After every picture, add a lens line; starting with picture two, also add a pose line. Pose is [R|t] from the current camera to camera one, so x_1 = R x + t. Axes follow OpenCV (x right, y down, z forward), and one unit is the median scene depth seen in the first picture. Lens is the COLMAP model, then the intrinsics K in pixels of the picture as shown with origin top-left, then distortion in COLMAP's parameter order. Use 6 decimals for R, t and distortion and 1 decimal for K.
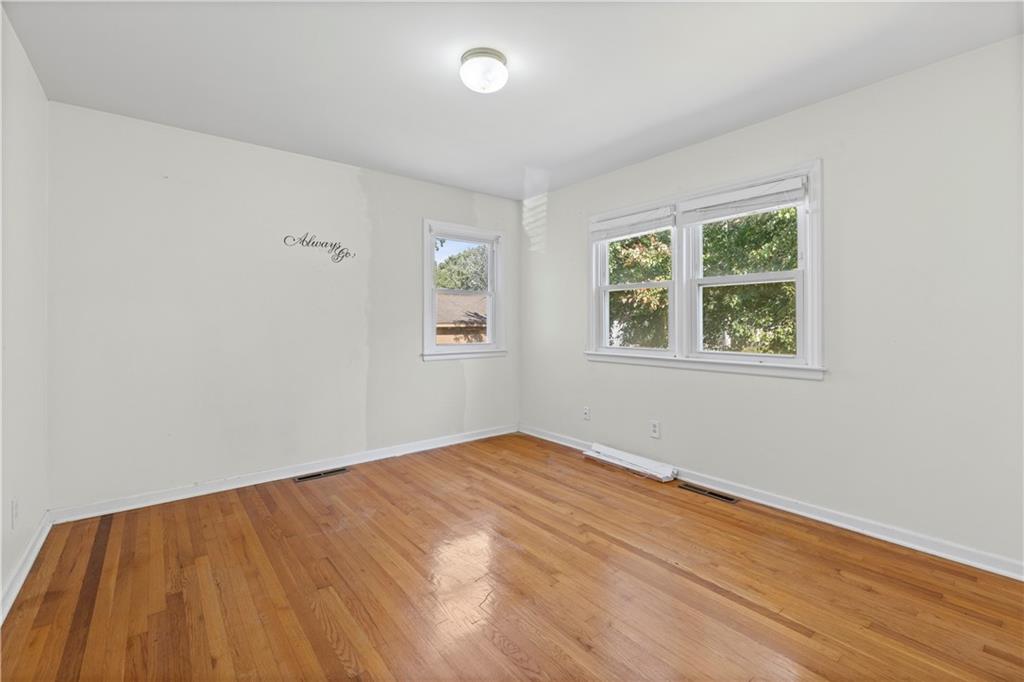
lens RADIAL K [[443.6, 0, 512.5], [0, 443.6, 333.2], [0, 0, 1]] dist [-0.001685, -0.000558]
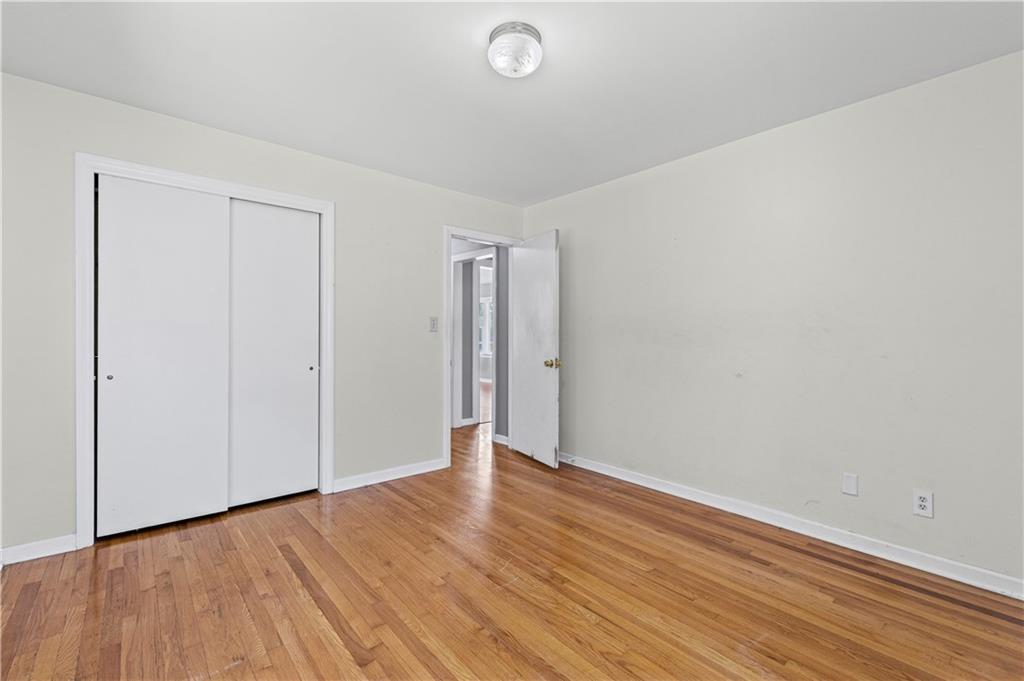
lens RADIAL K [[443.6, 0, 511.6], [0, 443.6, 336.7], [0, 0, 1]] dist [-0.001685, -0.000558]
pose [[-0.999370, -0.003471, -0.035317, -0.025749], [-0.004334, 0.999693, 0.024389, -0.045224], [0.035222, 0.024526, -0.999079, 1.962203]]
